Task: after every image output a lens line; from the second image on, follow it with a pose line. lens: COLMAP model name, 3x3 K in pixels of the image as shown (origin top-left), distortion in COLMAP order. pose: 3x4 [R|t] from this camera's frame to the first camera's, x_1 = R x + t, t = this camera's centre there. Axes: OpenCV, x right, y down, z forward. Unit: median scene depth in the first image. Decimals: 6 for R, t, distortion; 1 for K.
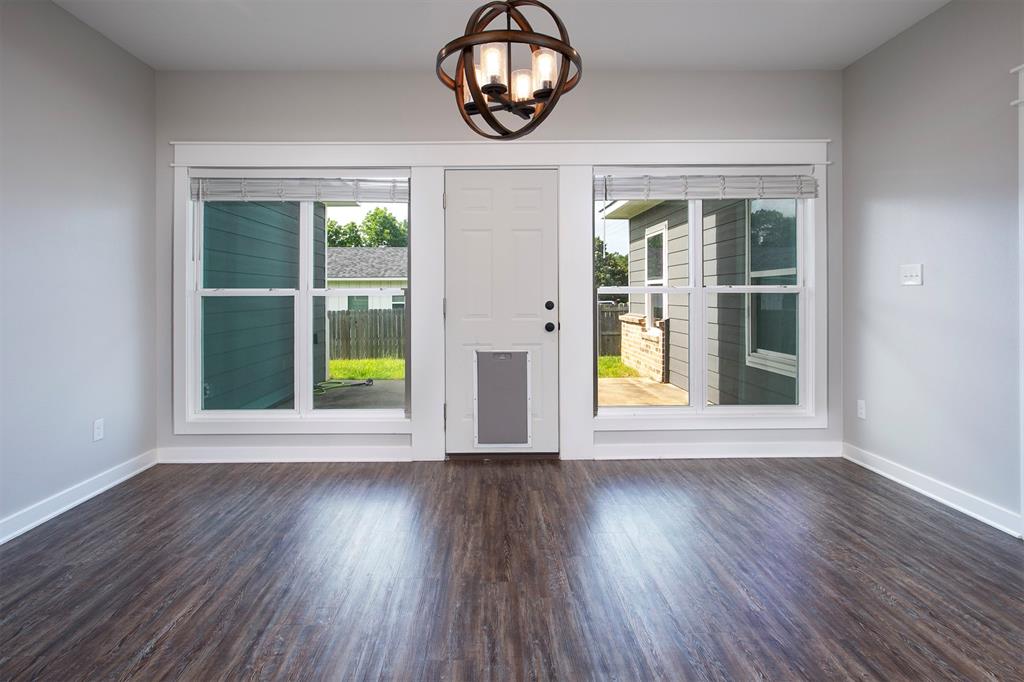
lens RADIAL K [[523.8, 0, 501.7], [0, 523.8, 296.6], [0, 0, 1]] dist [-0.040457, 0.010803]
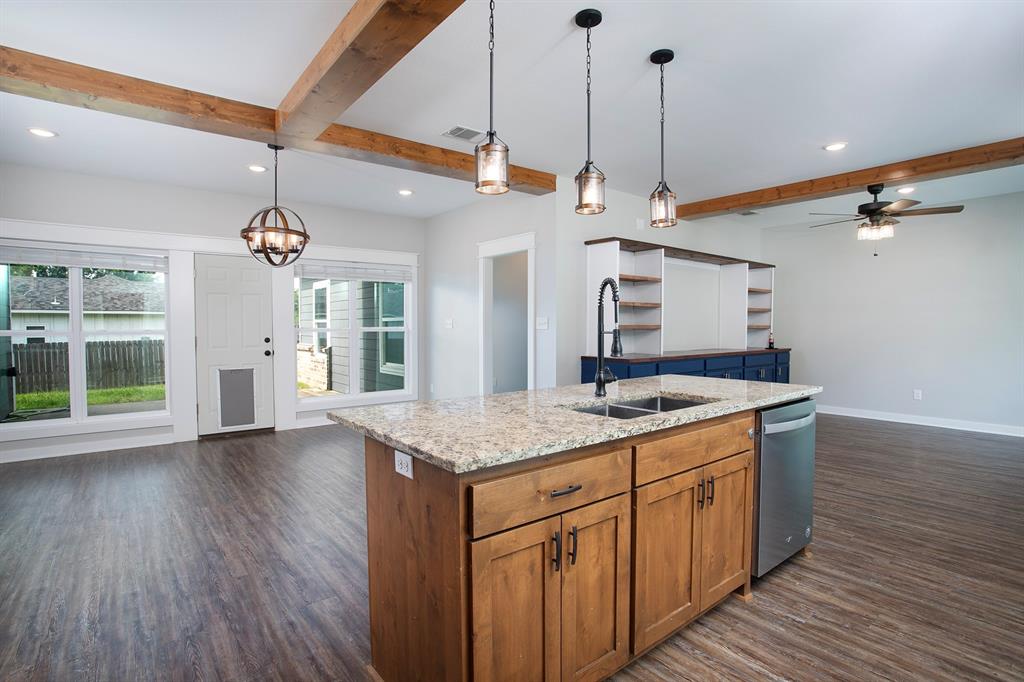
lens RADIAL K [[523.8, 0, 511.2], [0, 523.8, 336.3], [0, 0, 1]] dist [-0.040457, 0.010803]
pose [[0.782607, -0.010970, 0.622419, -0.312884], [-0.002586, 0.999779, 0.020873, -0.029963], [-0.622511, -0.017945, 0.782406, -0.739596]]
